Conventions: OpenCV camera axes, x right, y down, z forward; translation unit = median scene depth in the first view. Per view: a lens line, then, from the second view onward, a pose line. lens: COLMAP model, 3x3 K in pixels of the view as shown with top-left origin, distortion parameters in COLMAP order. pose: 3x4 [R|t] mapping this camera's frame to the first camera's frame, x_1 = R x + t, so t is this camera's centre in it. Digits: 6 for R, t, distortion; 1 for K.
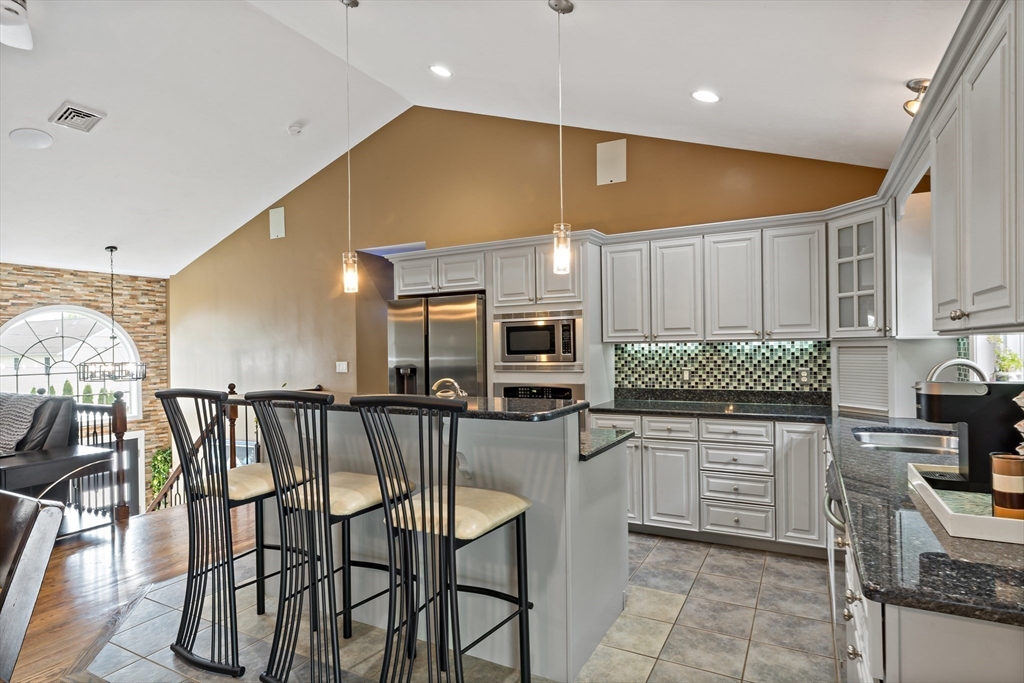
lens RADIAL K [[568.1, 0, 509.7], [0, 568.1, 348.6], [0, 0, 1]] dist [0.001502, -0.000206]
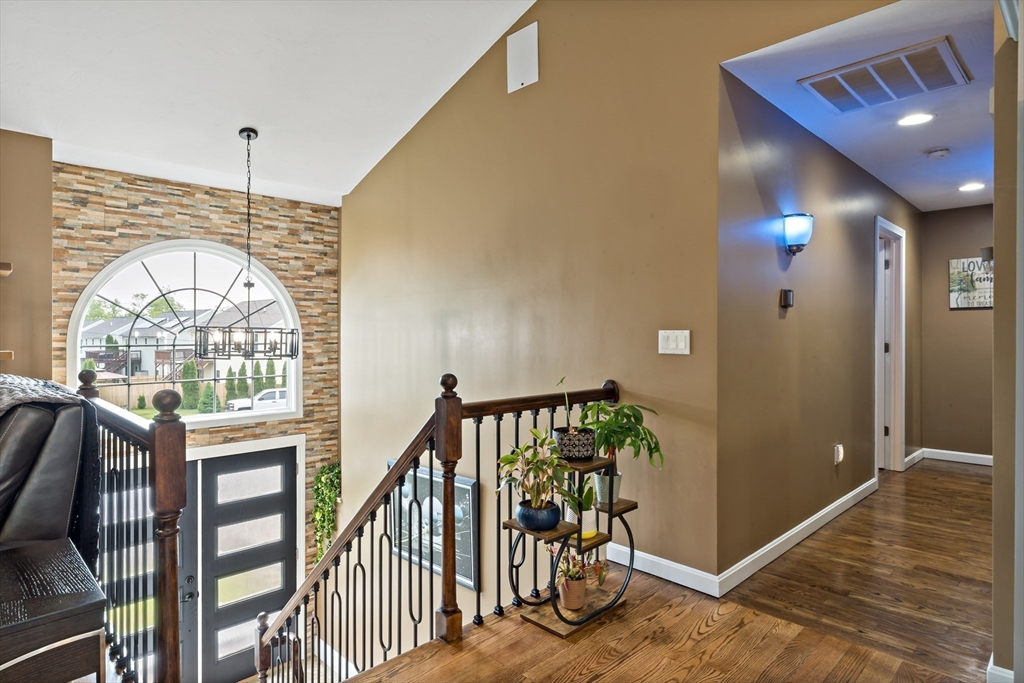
lens RADIAL K [[568.1, 0, 512.9], [0, 568.1, 337.6], [0, 0, 1]] dist [0.001502, -0.000206]
pose [[0.962360, 0.018958, -0.271116, -0.263891], [-0.017122, 0.999812, 0.009137, 0.023664], [0.271238, -0.004151, 0.962503, 0.487088]]
